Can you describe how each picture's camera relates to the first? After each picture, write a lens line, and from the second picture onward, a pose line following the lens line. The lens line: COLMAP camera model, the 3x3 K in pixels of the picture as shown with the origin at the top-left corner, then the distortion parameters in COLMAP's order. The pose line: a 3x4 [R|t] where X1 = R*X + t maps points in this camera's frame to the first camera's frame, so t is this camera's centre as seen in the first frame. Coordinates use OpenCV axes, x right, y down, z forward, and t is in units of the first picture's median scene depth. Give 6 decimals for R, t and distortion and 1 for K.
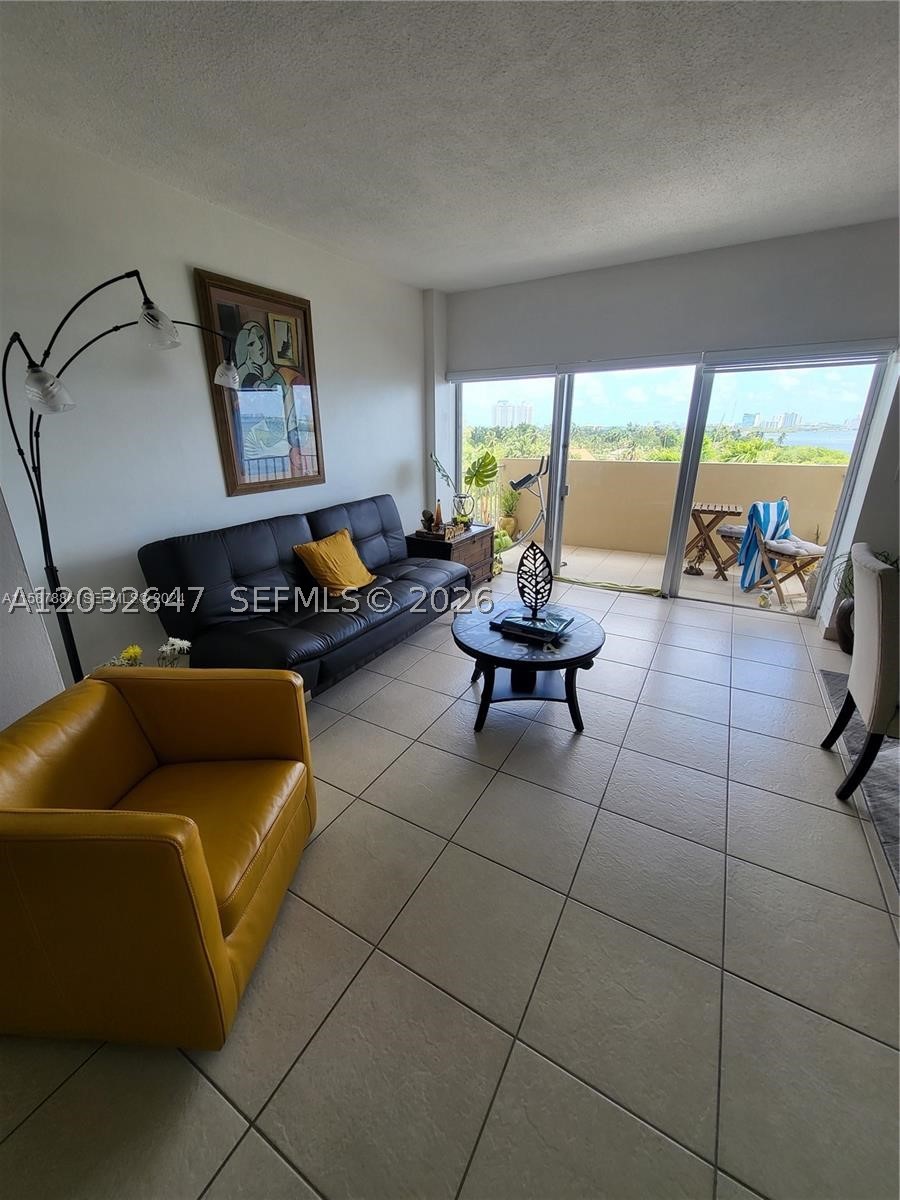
lens RADIAL K [[473.7, 0, 450.0], [0, 473.7, 600.0], [0, 0, 1]] dist [0.024182, -0.000052]
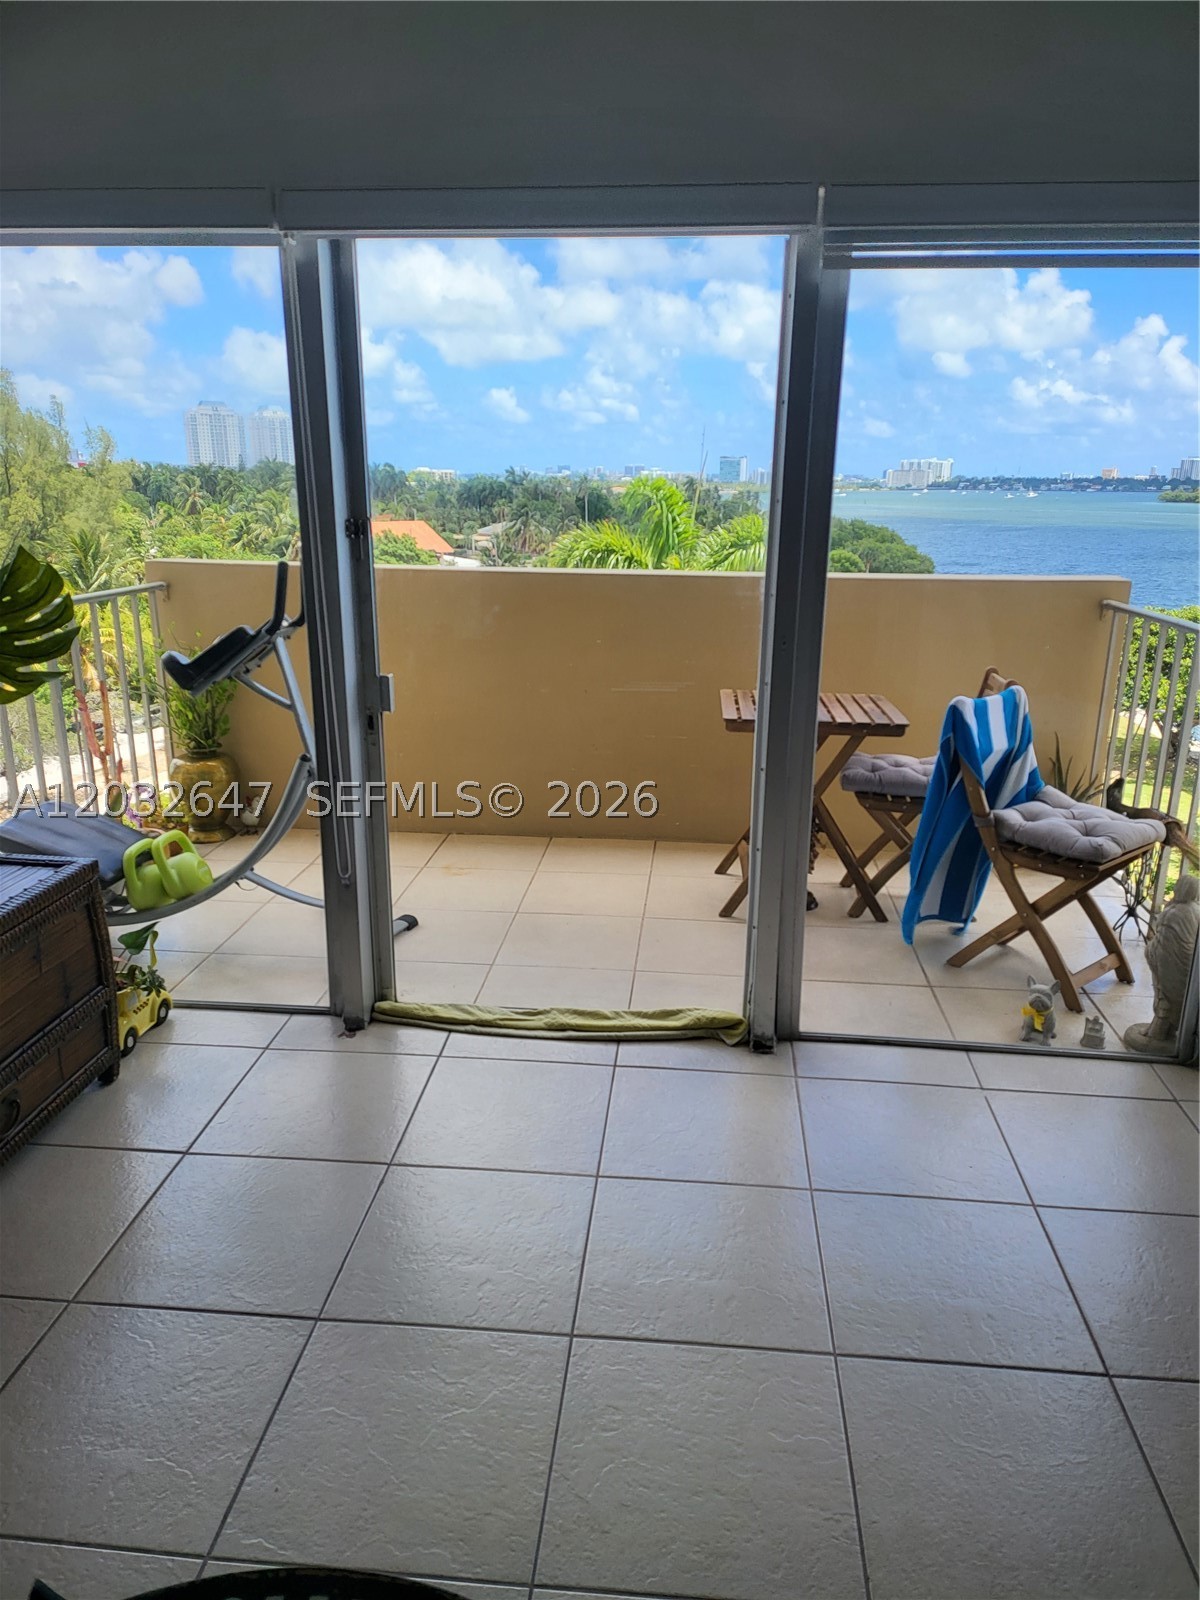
lens RADIAL K [[1106.1, 0, 592.6], [0, 1106.1, 810.7], [0, 0, 1]] dist [0.080393, -0.097249]
pose [[0.916270, -0.099602, 0.387981, 0.105440], [0.120444, 0.992275, -0.029710, -0.133161], [-0.382025, 0.073952, 0.921188, 0.390880]]
